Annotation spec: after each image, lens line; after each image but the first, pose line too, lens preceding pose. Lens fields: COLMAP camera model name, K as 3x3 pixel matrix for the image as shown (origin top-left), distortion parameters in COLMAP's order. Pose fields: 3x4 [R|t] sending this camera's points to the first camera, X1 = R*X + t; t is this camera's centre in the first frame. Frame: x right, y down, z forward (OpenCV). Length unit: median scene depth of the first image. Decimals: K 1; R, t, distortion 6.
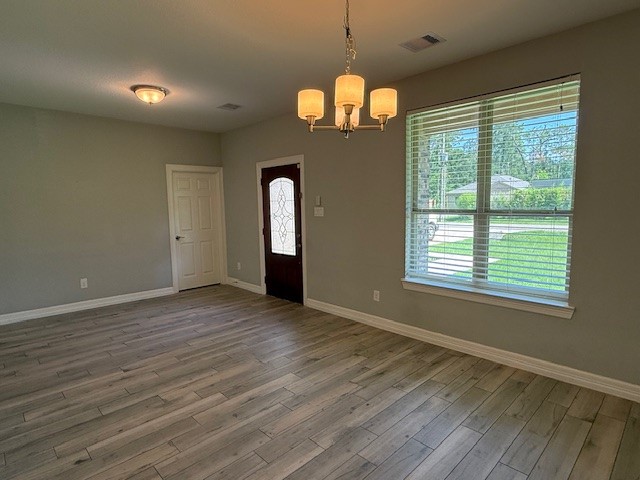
lens RADIAL K [[359.8, 0, 318.3], [0, 359.8, 238.6], [0, 0, 1]] dist [-0.002753, 0.000882]
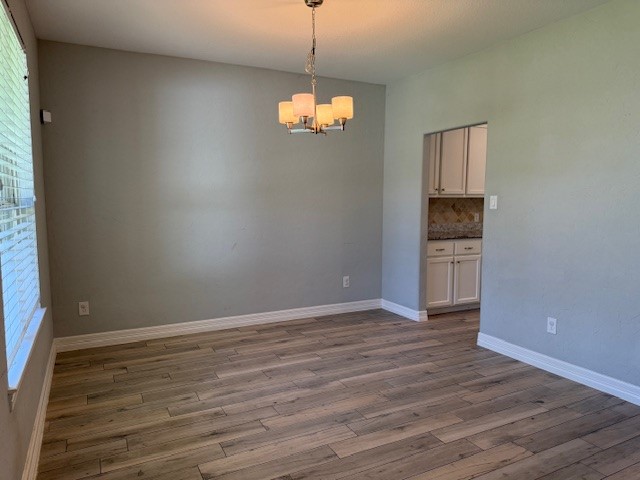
lens RADIAL K [[453.3, 0, 320.0], [0, 453.3, 240.0], [0, 0, 1]] dist [-0.000090, 0.000972]
pose [[-0.955624, -0.013331, 0.294287, -0.313279], [0.044173, 0.981197, 0.187888, -0.170871], [-0.291258, 0.192550, -0.937066, 1.961651]]
